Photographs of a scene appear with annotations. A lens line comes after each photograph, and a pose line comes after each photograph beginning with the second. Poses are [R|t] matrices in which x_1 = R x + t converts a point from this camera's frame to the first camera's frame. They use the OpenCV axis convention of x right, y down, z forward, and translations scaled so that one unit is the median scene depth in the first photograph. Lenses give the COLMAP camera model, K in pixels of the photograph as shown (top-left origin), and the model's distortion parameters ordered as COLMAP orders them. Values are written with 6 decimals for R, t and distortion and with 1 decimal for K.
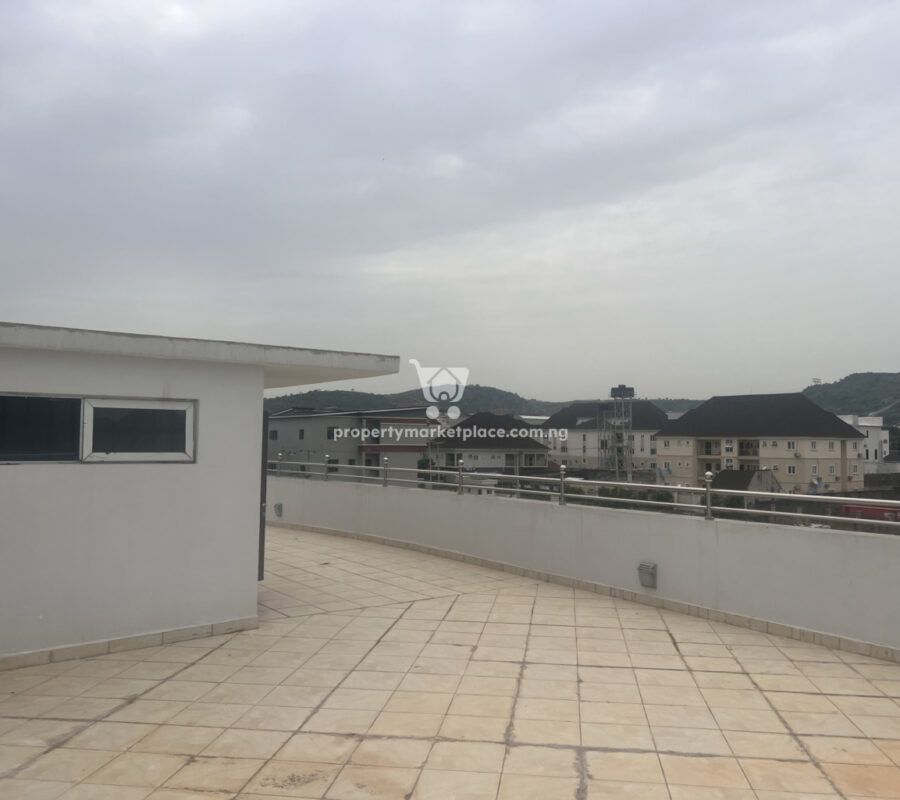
lens RADIAL K [[801.5, 0, 461.5], [0, 801.5, 399.9], [0, 0, 1]] dist [0.047161, -0.051561]
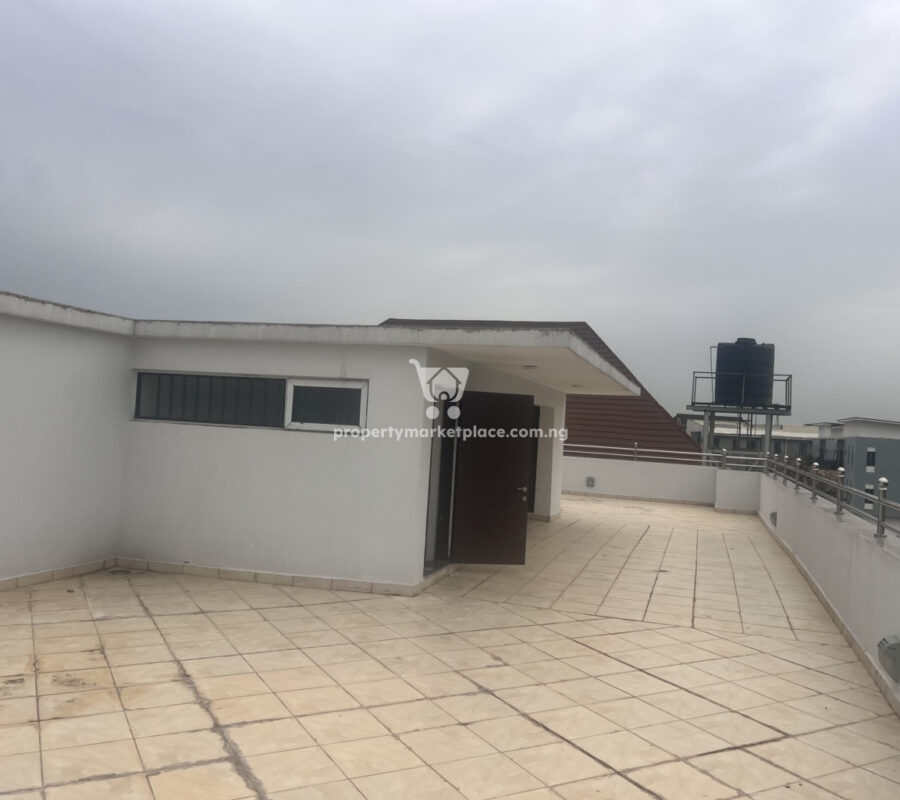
lens RADIAL K [[801.5, 0, 461.5], [0, 801.5, 399.9], [0, 0, 1]] dist [0.047161, -0.051561]
pose [[0.593213, 0.001528, -0.805044, 0.734755], [-0.010573, 0.999927, -0.005893, 0.037916], [0.804976, 0.012007, 0.593185, 0.504302]]
